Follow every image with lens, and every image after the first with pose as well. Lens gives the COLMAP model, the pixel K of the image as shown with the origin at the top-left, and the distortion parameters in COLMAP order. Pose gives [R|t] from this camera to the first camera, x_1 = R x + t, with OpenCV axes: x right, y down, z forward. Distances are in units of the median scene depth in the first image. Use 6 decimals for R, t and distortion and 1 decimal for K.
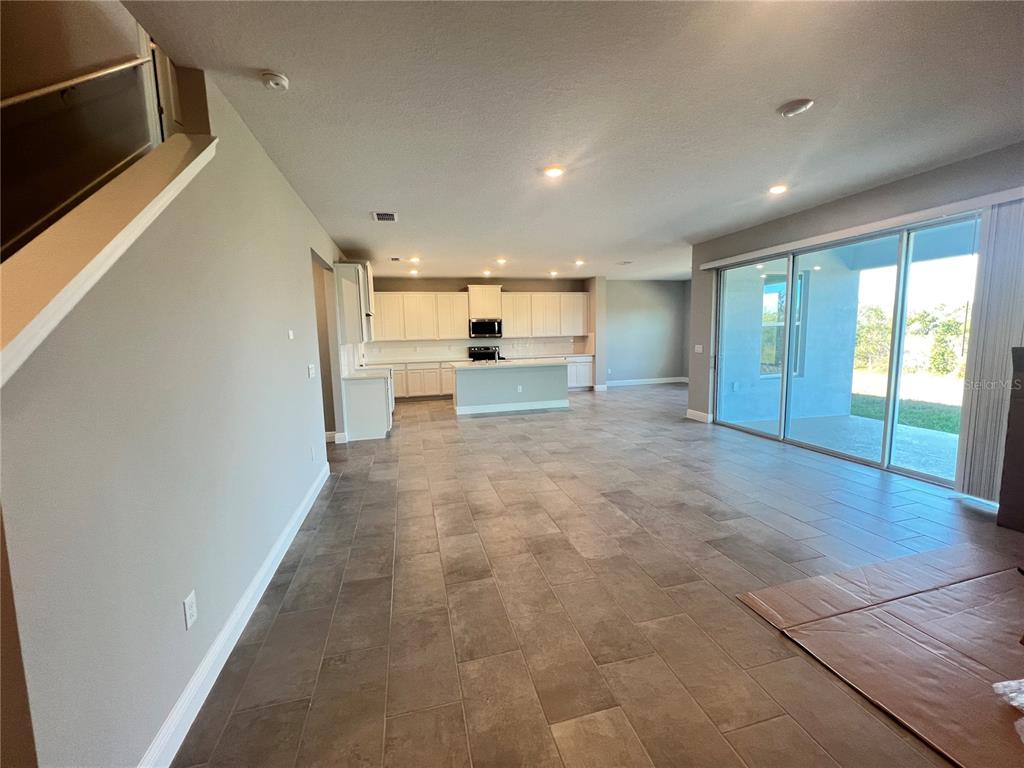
lens RADIAL K [[409.7, 0, 510.6], [0, 409.7, 384.0], [0, 0, 1]] dist [-0.001135, -0.000156]
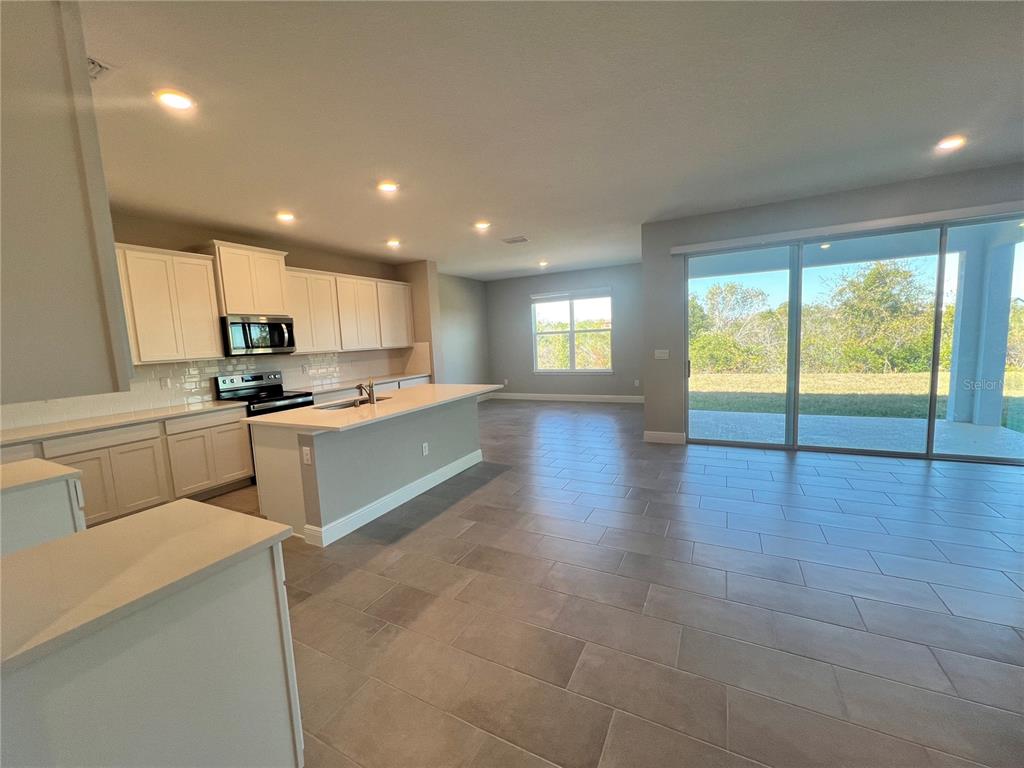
lens RADIAL K [[409.7, 0, 509.3], [0, 409.7, 381.1], [0, 0, 1]] dist [-0.001135, -0.000156]
pose [[0.671564, -0.086349, 0.735898, -0.219414], [0.122259, 0.992486, 0.004886, -0.048346], [-0.730791, 0.086689, 0.677075, 0.450341]]
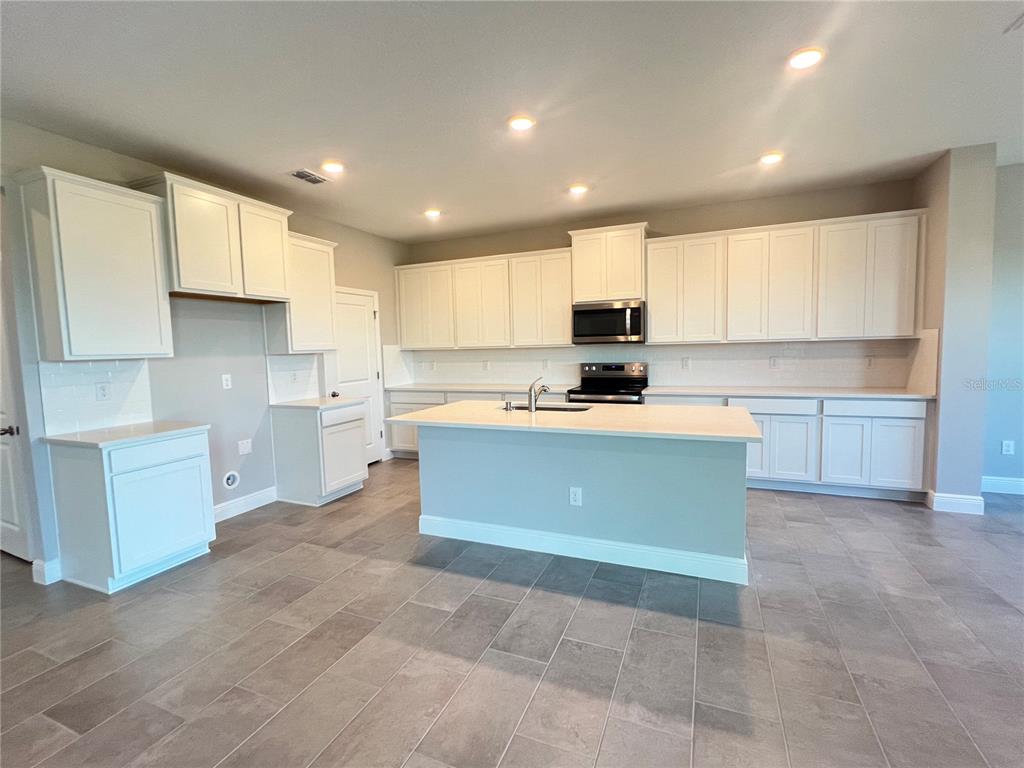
lens RADIAL K [[464.1, 0, 511.9], [0, 464.1, 382.4], [0, 0, 1]] dist [-0.001484, 0.000174]
pose [[0.793942, 0.051984, -0.605767, 0.164631], [-0.068681, 0.997629, -0.004404, -0.060137], [0.604102, 0.045101, 0.795630, 0.520704]]
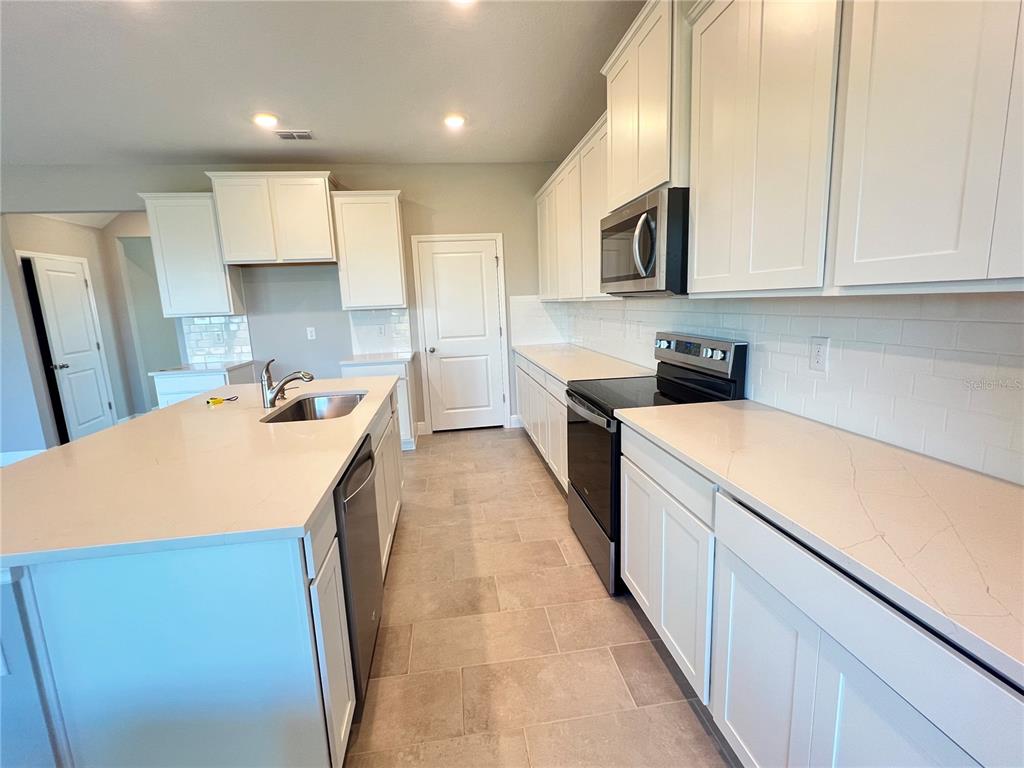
lens RADIAL K [[464.1, 0, 510.3], [0, 464.1, 381.1], [0, 0, 1]] dist [-0.001484, 0.000174]
pose [[-0.114125, 0.195449, -0.974051, 0.184511], [-0.078597, 0.975607, 0.204970, -0.112133], [0.990352, 0.099950, -0.095980, 0.944430]]
